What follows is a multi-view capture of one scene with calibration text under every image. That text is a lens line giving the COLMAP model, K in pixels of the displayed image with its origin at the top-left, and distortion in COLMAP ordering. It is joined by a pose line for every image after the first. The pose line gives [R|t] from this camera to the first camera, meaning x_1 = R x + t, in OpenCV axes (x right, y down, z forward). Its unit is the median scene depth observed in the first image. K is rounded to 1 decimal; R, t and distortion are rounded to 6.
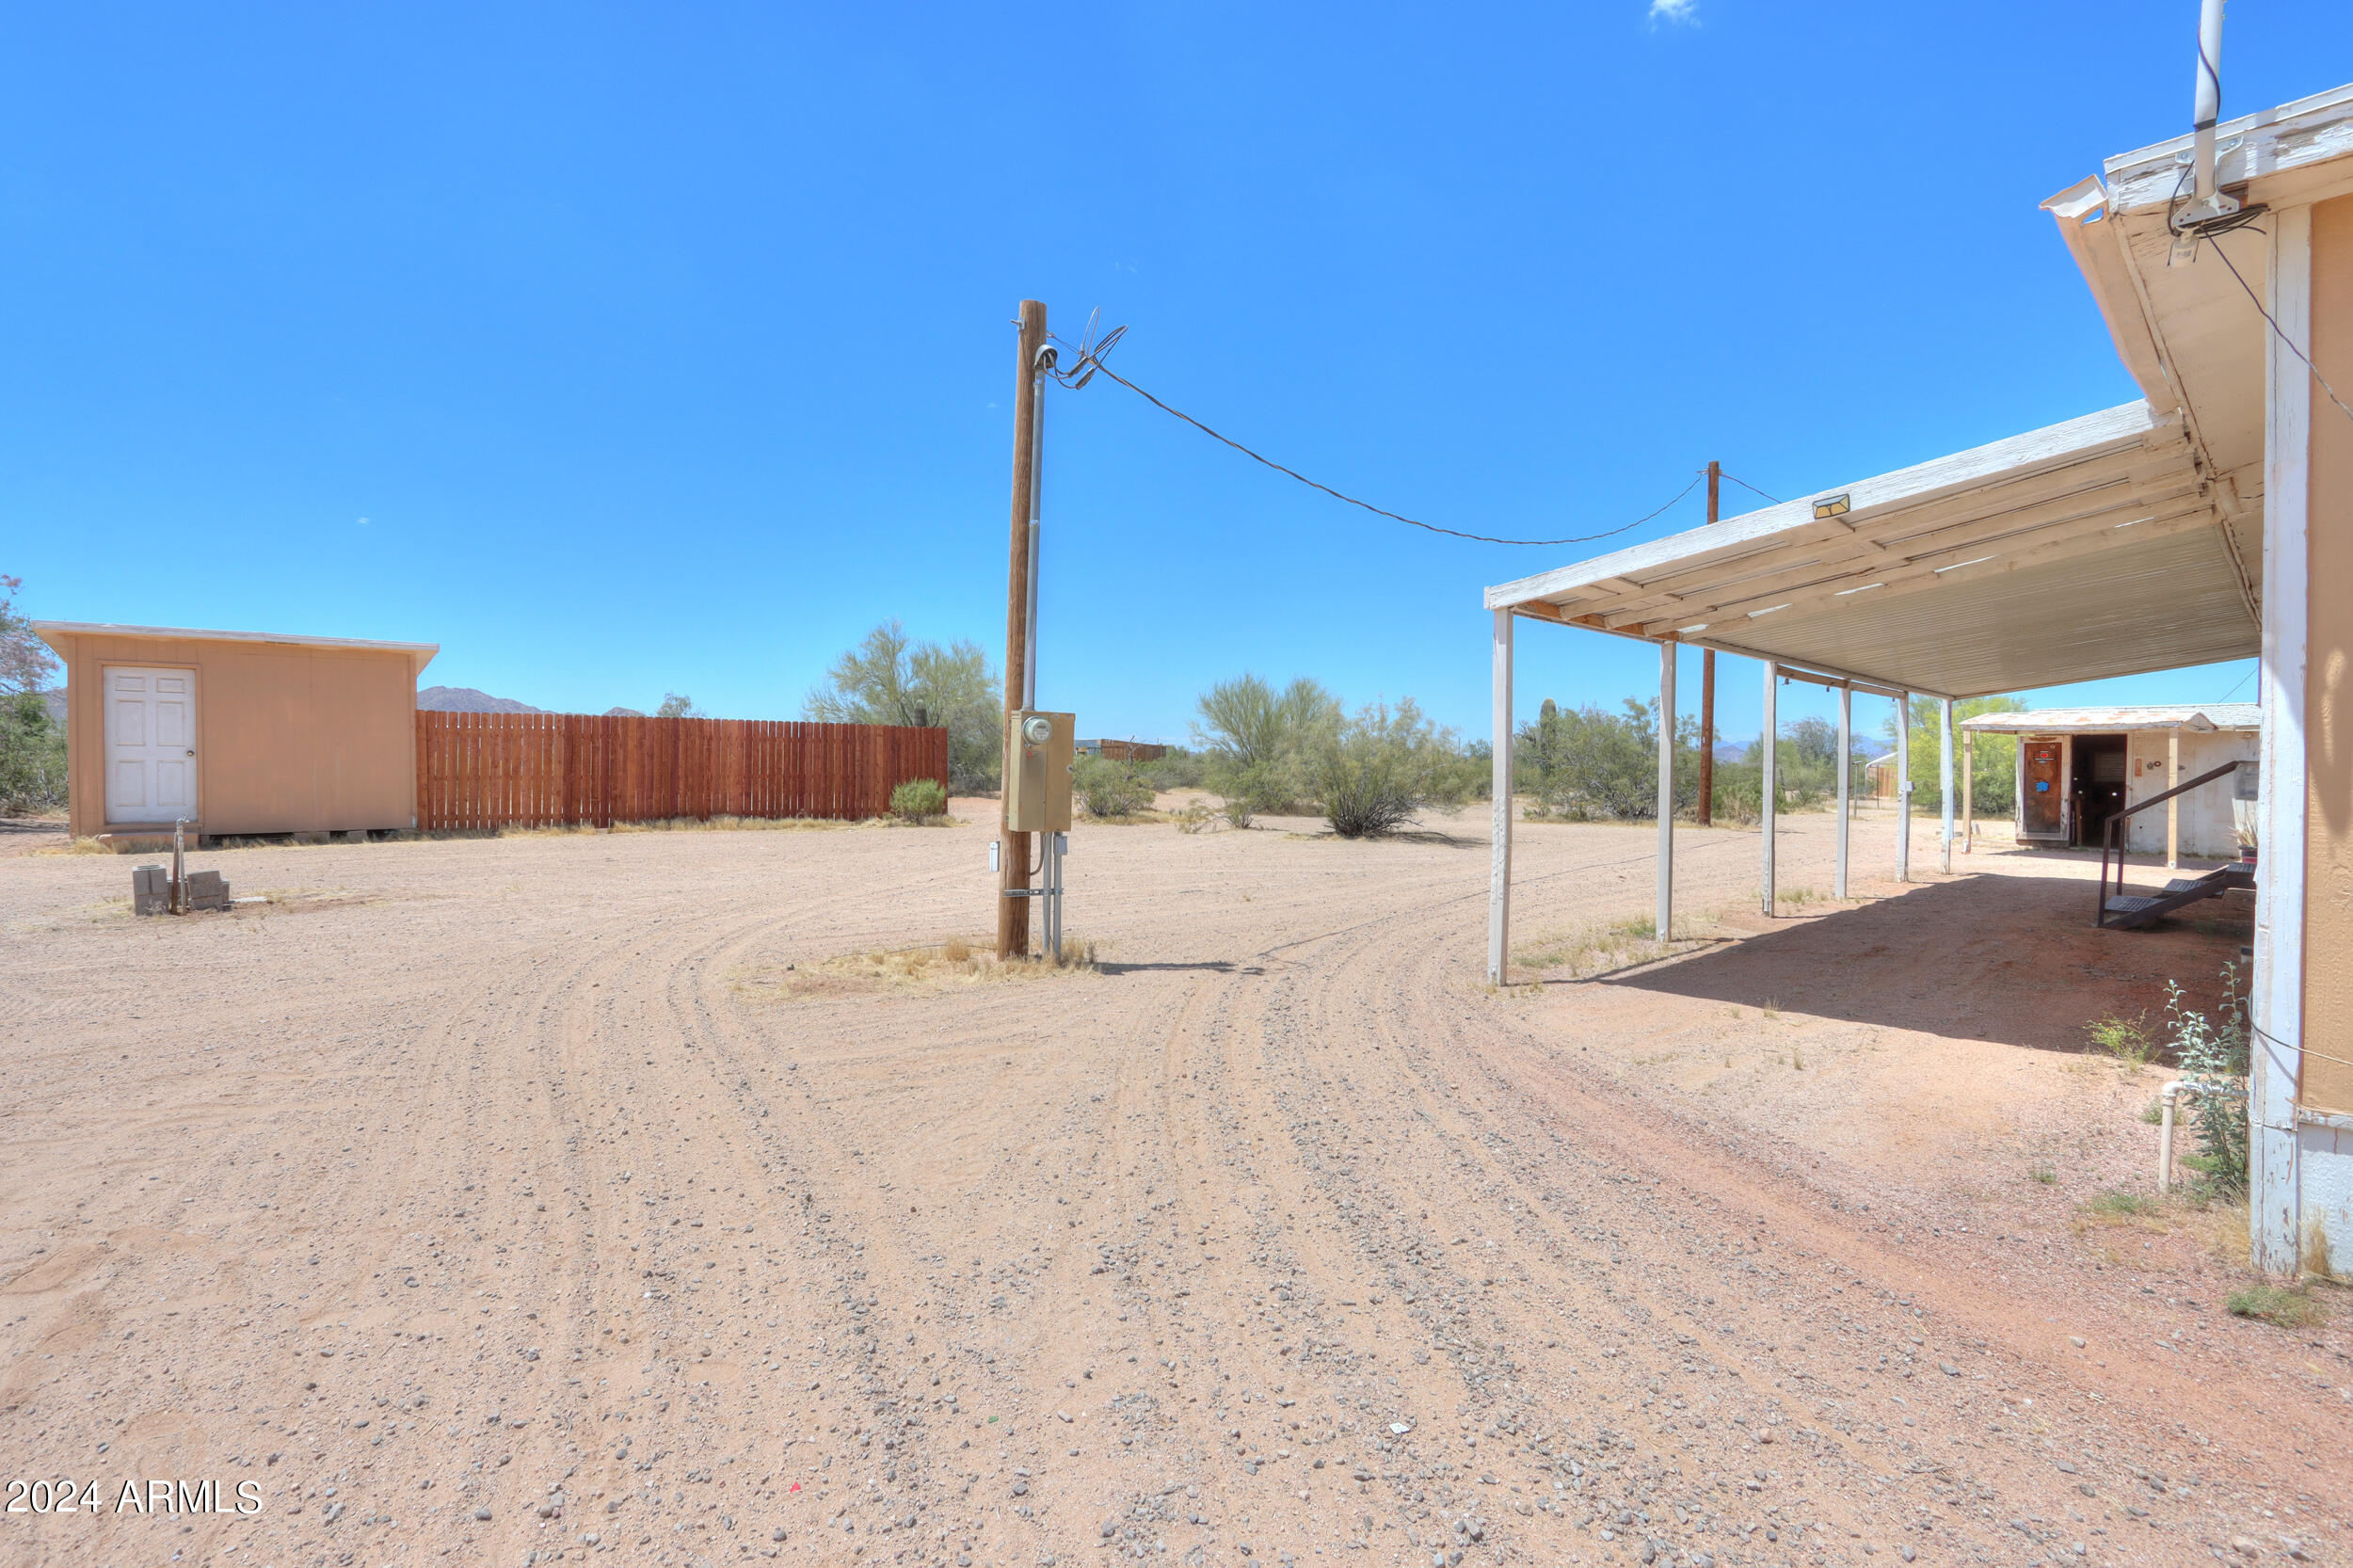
lens RADIAL K [[1094.2, 0, 1162.6], [0, 1094.2, 776.5], [0, 0, 1]] dist [-0.013480, -0.000697]
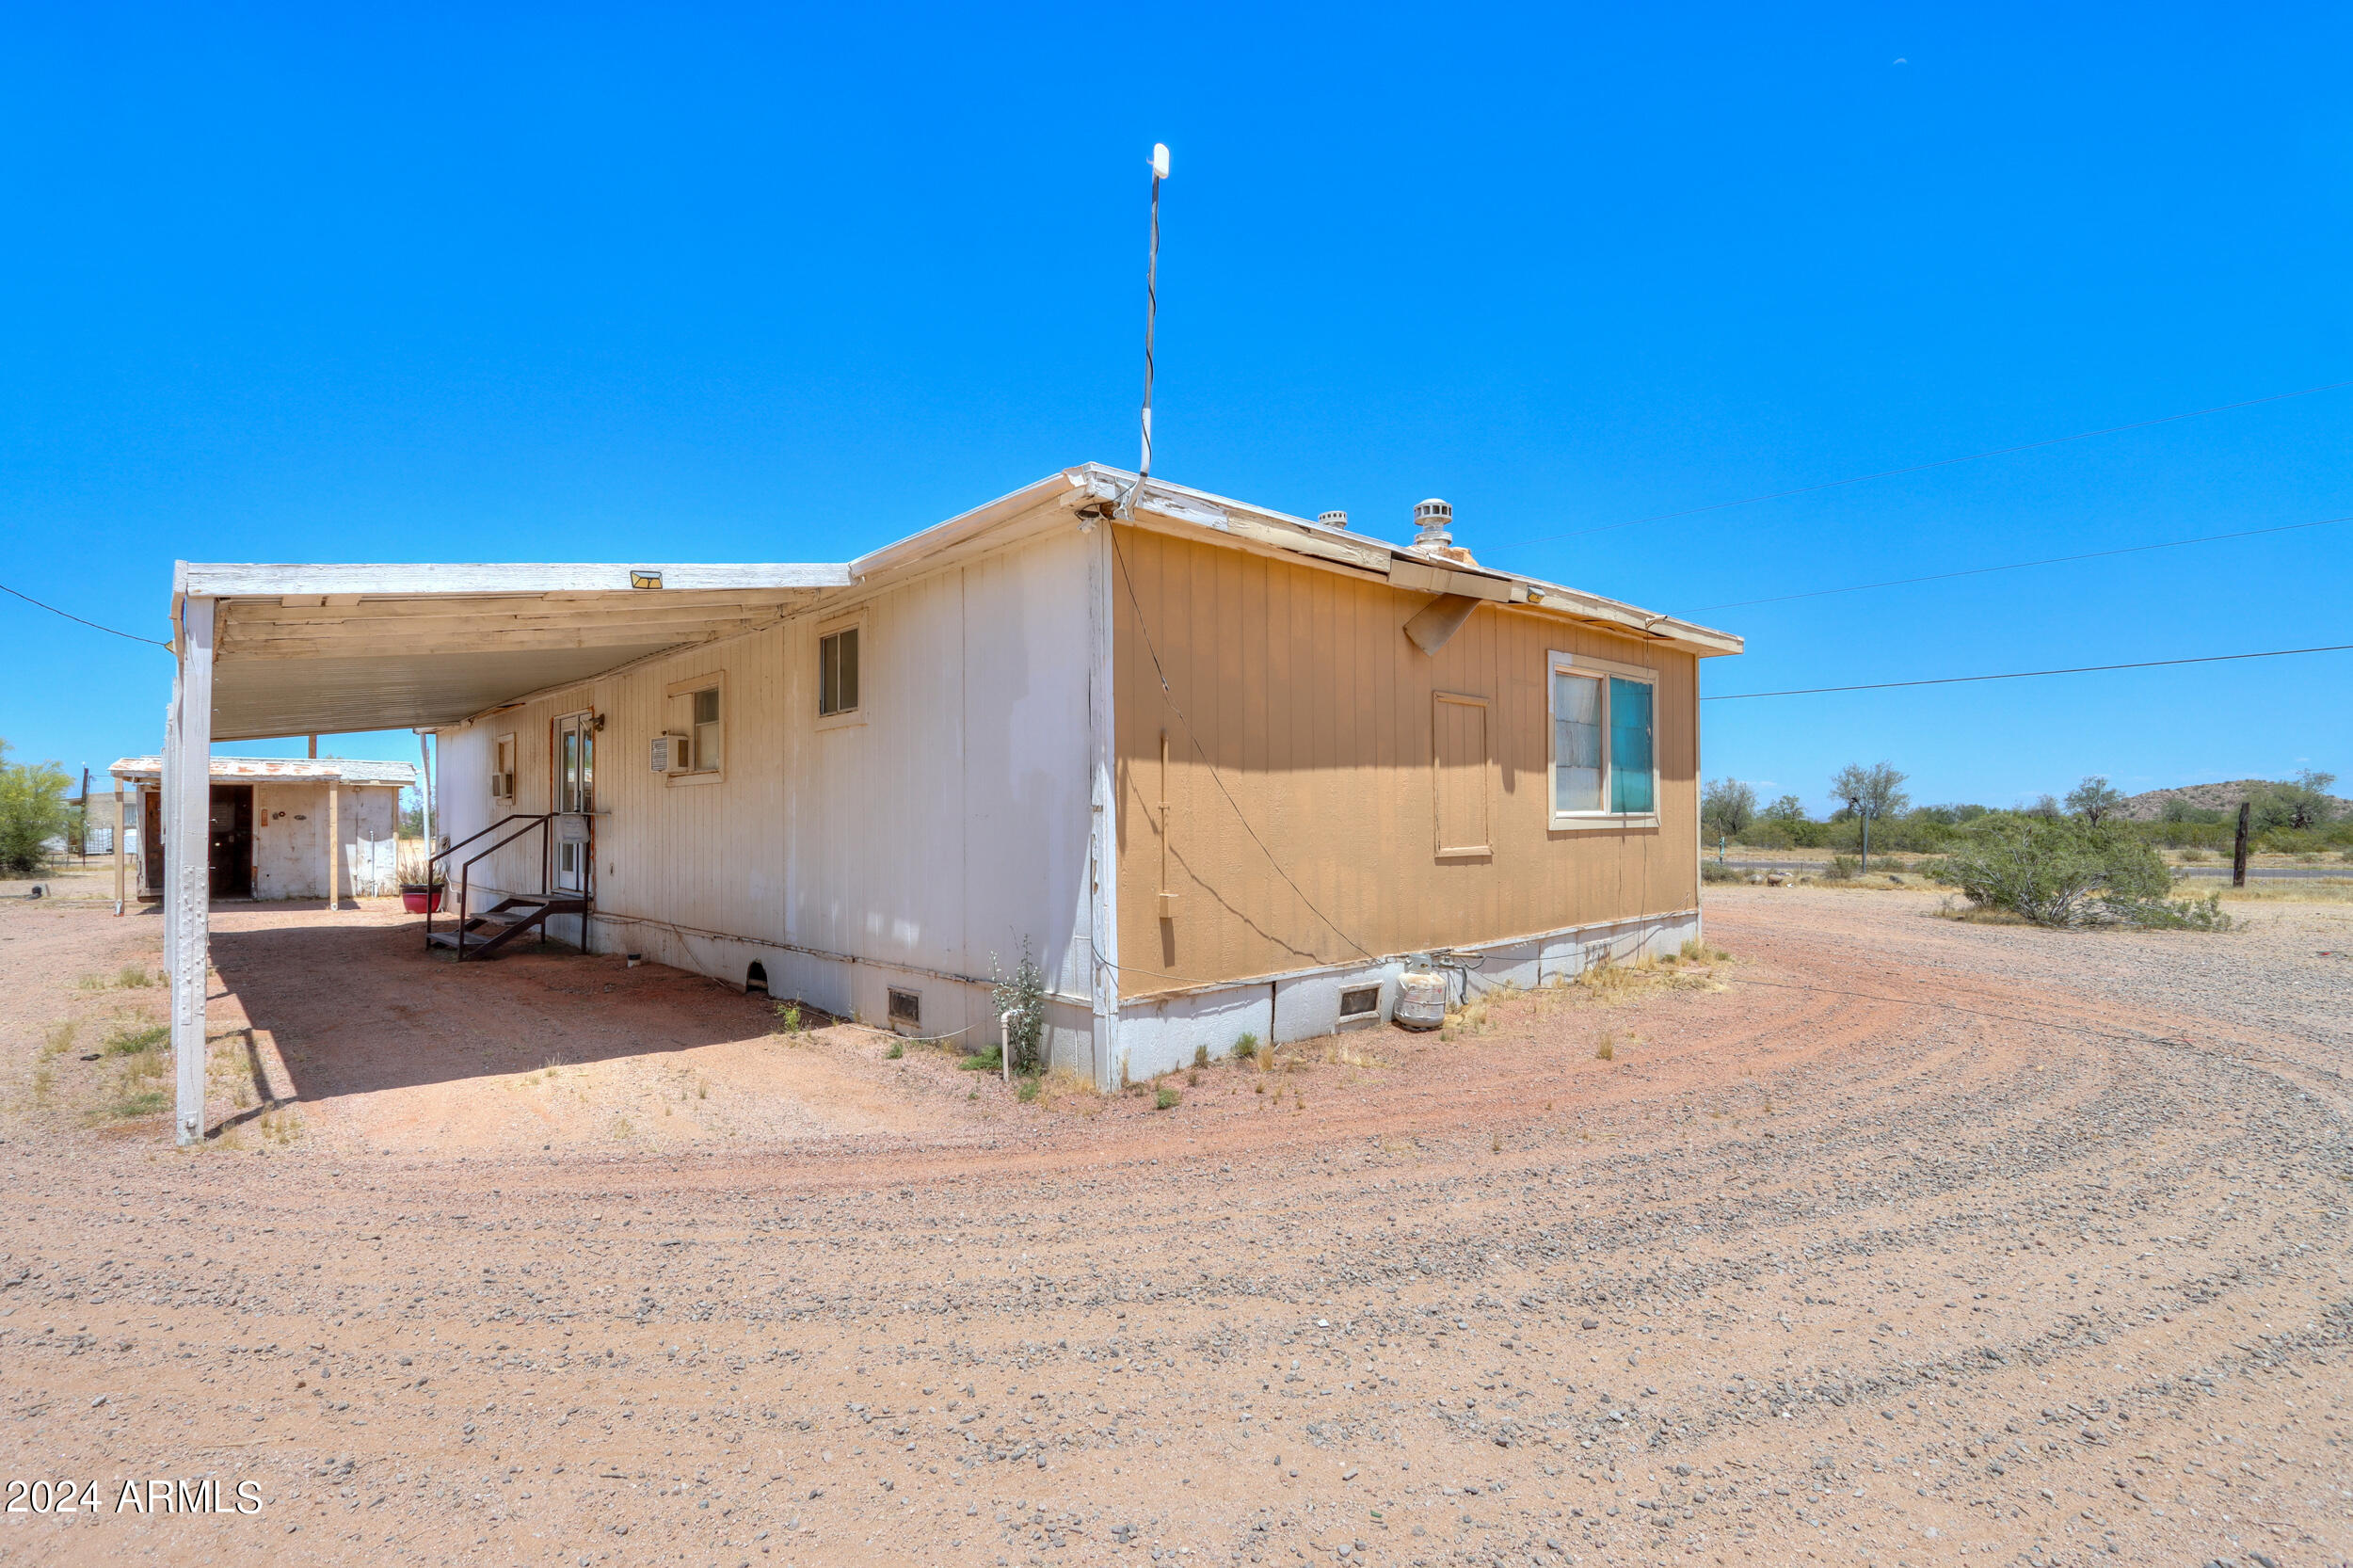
lens RADIAL K [[1094.2, 0, 1162.6], [0, 1094.2, 776.5], [0, 0, 1]] dist [-0.013480, -0.000697]
pose [[0.014401, 0.030802, 0.999422, -0.657821], [0.014911, 0.999408, -0.031017, -0.015083], [-0.999785, 0.015349, 0.013933, 0.680181]]
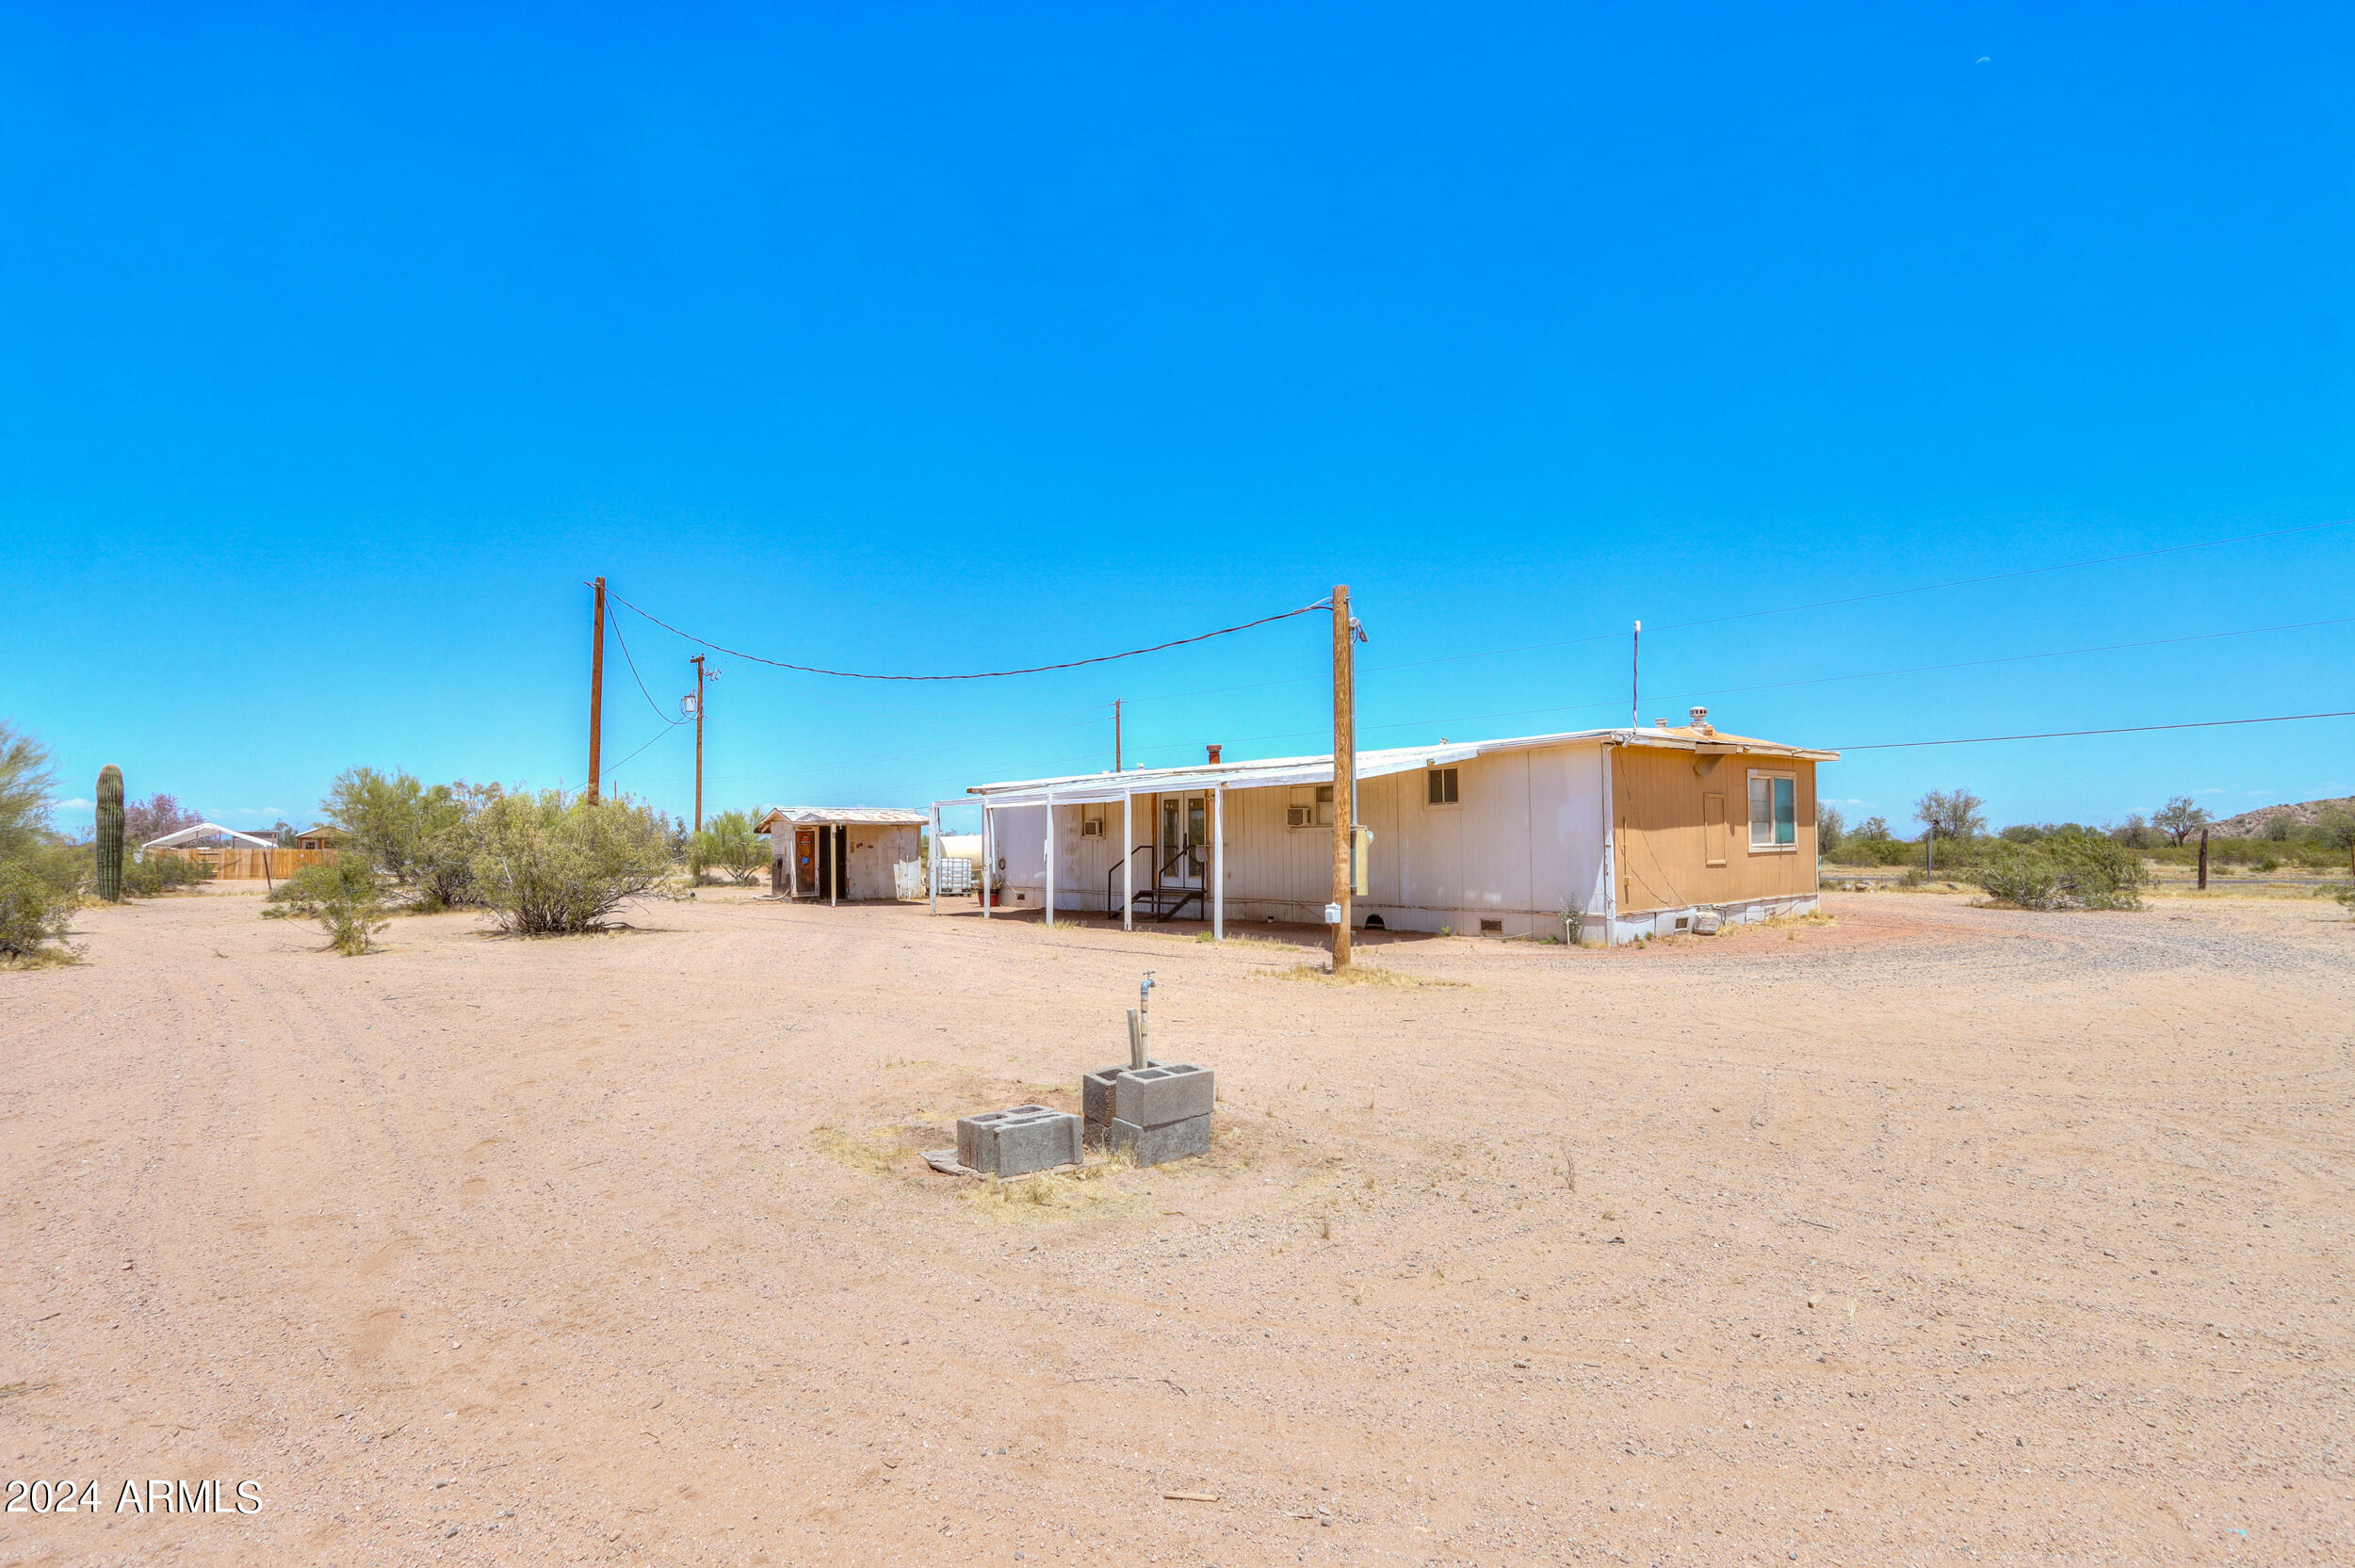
lens RADIAL K [[1095.0, 0, 1163.6], [0, 1095.0, 776.5], [0, 0, 1]] dist [-0.013480, -0.000697]
pose [[0.073330, 0.050263, 0.996040, -2.831688], [0.019523, 0.998465, -0.051823, -0.081130], [-0.997117, 0.023245, 0.072236, 1.834620]]
